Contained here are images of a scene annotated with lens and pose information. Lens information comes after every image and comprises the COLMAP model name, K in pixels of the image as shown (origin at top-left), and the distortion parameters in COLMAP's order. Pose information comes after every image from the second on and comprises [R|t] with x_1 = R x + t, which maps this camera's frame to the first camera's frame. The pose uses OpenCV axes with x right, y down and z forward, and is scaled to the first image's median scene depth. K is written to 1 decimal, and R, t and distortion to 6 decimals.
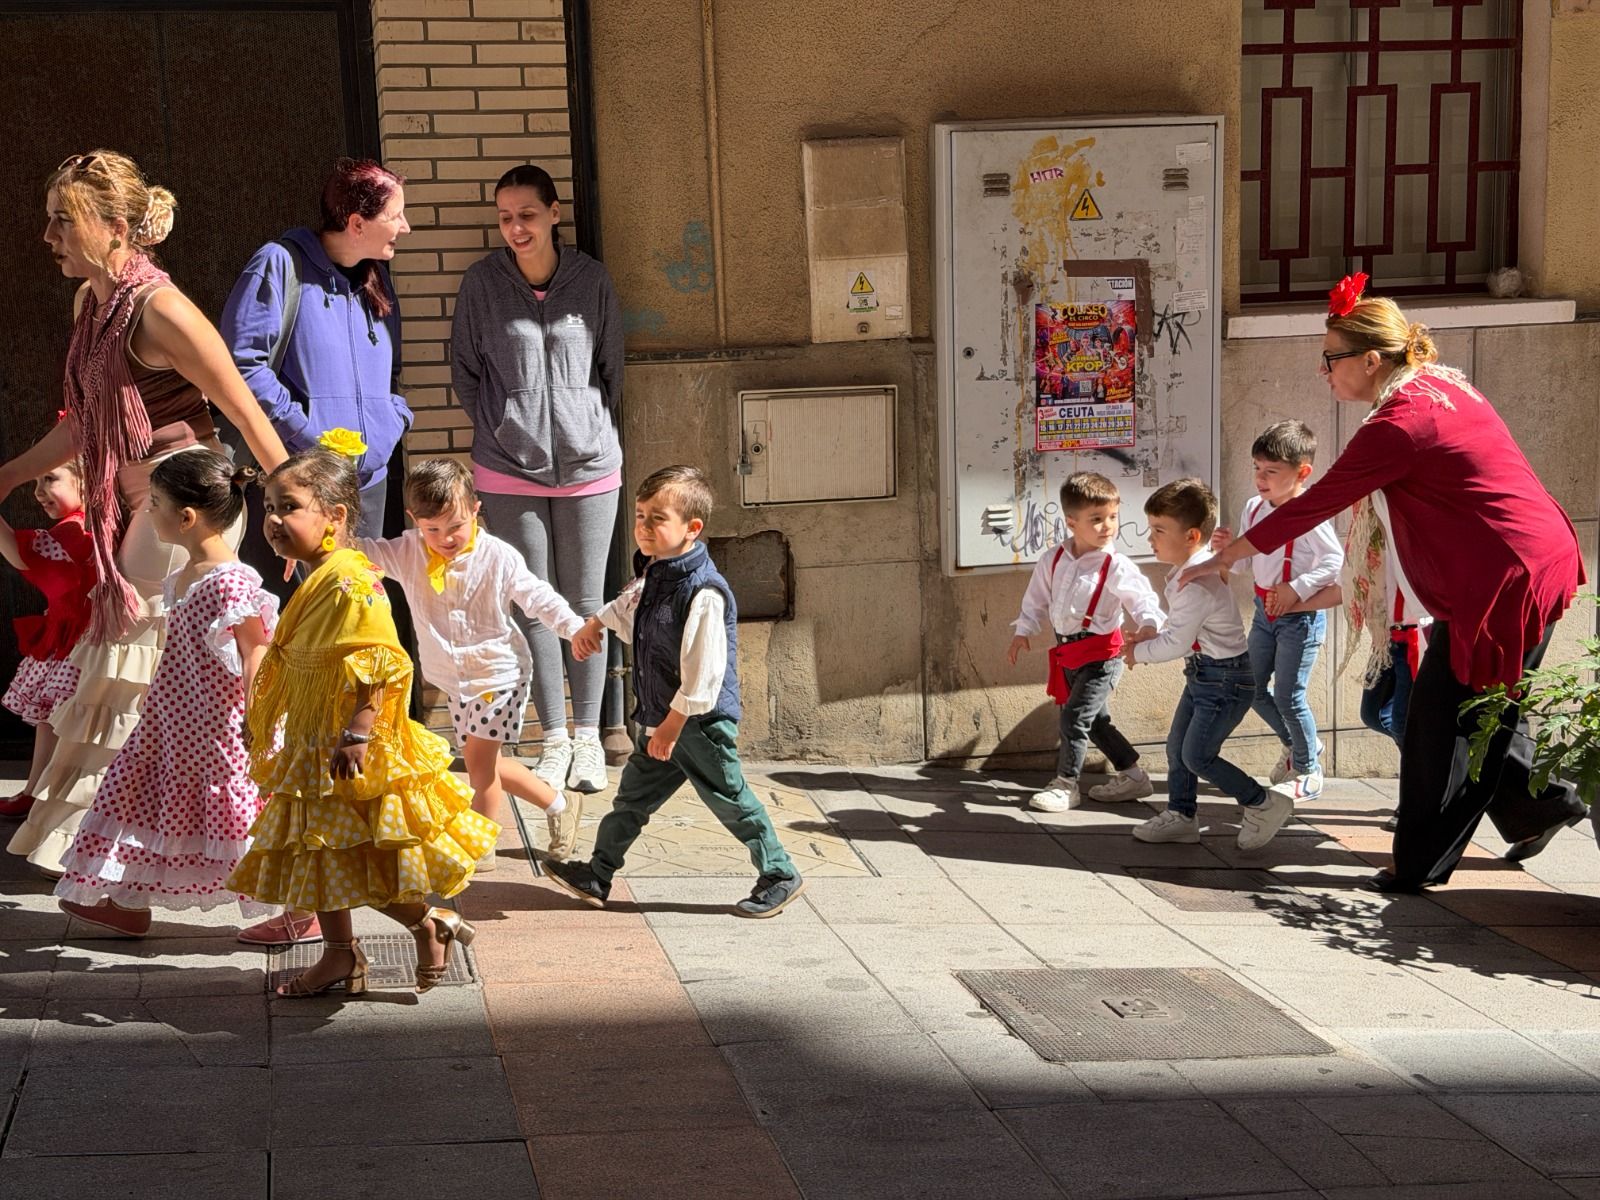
lens RADIAL K [[2285.8, 0, 804.6], [0, 2285.8, 611.9], [0, 0, 1]] dist [0.147298, -0.156236]
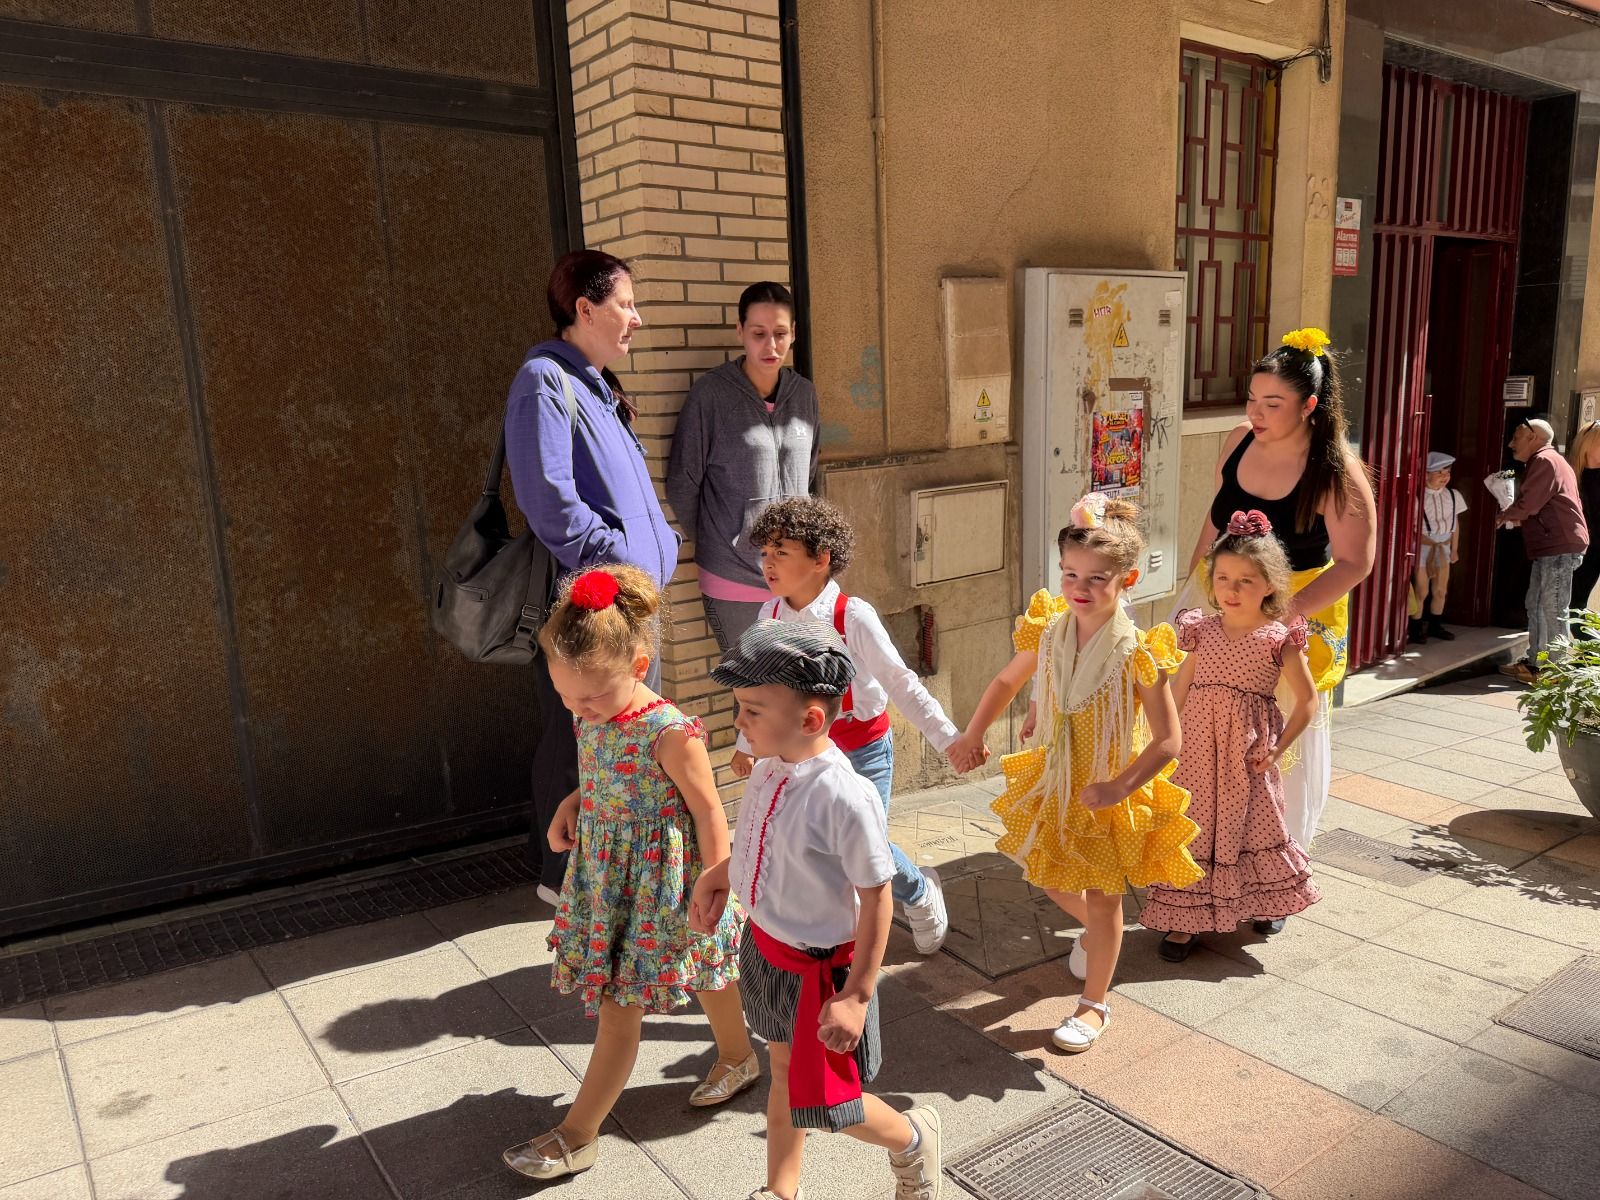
lens RADIAL K [[1105.9, 0, 791.0], [0, 1105.9, 623.3], [0, 0, 1]] dist [0.083793, -0.119747]
pose [[0.904725, -0.095048, 0.415258, -0.323968], [0.080472, 0.995373, 0.052505, -0.062226], [-0.418327, -0.014086, 0.908187, 0.496206]]
